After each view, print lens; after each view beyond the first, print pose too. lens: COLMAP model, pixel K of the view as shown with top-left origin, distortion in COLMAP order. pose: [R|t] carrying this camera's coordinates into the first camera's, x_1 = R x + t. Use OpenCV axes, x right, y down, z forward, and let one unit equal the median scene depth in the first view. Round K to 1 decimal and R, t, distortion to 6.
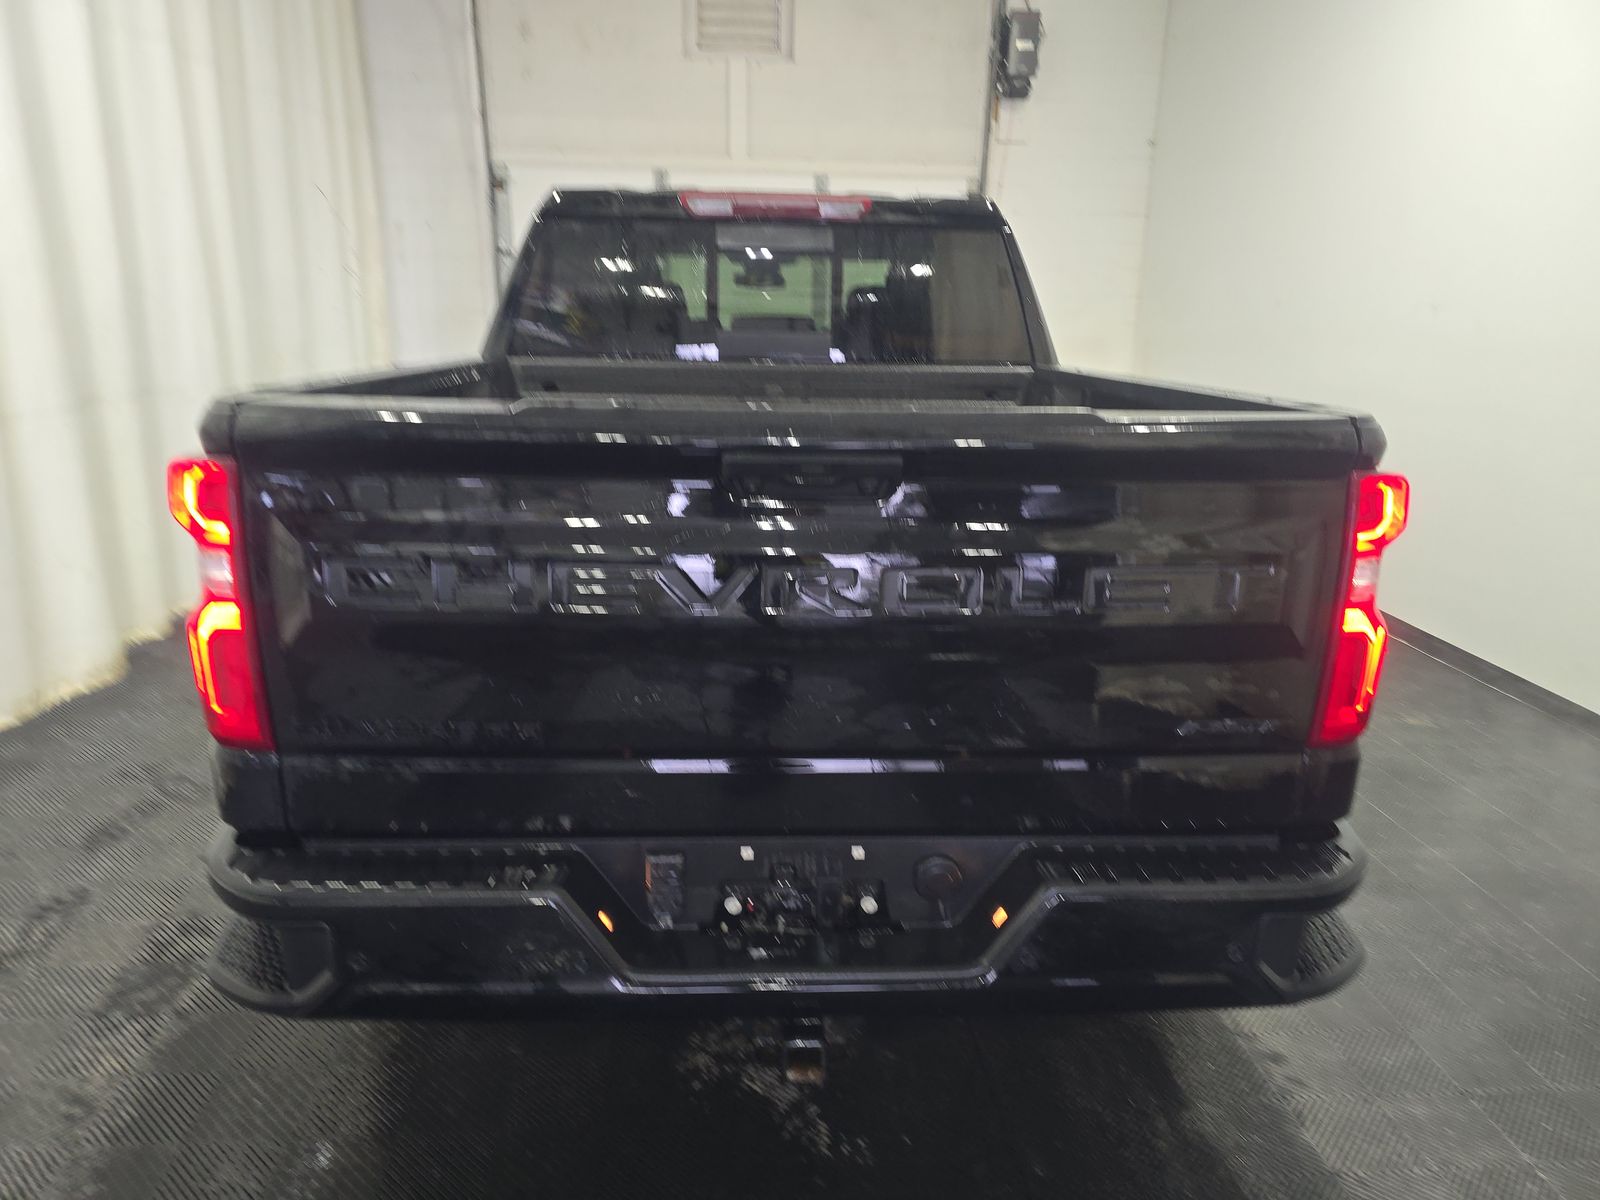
lens RADIAL K [[1036.6, 0, 789.6], [0, 1036.6, 597.0], [0, 0, 1]] dist [0.020029, -0.031631]
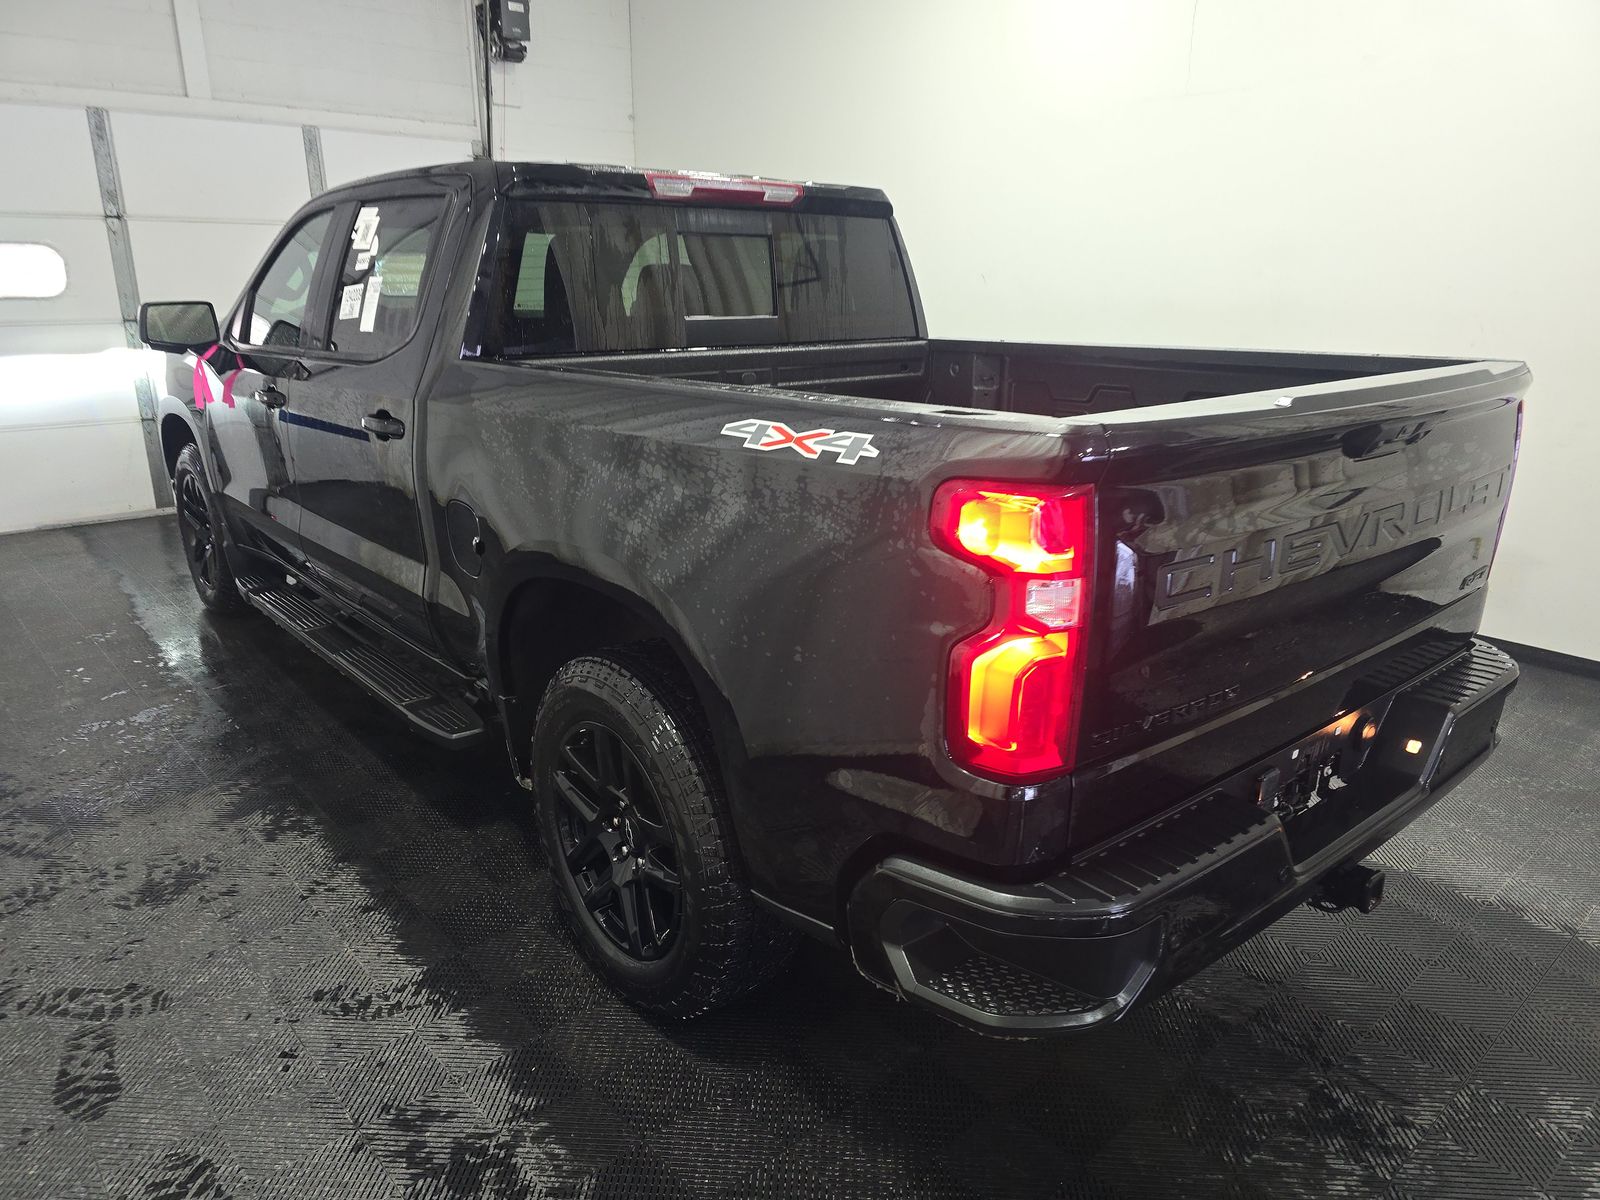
lens RADIAL K [[1036.6, 0, 789.6], [0, 1036.6, 597.0], [0, 0, 1]] dist [0.020029, -0.031631]
pose [[0.817464, -0.180105, 0.547097, -0.569441], [0.161230, 0.983434, 0.082842, -0.065746], [-0.552954, 0.020488, 0.832960, 0.148740]]
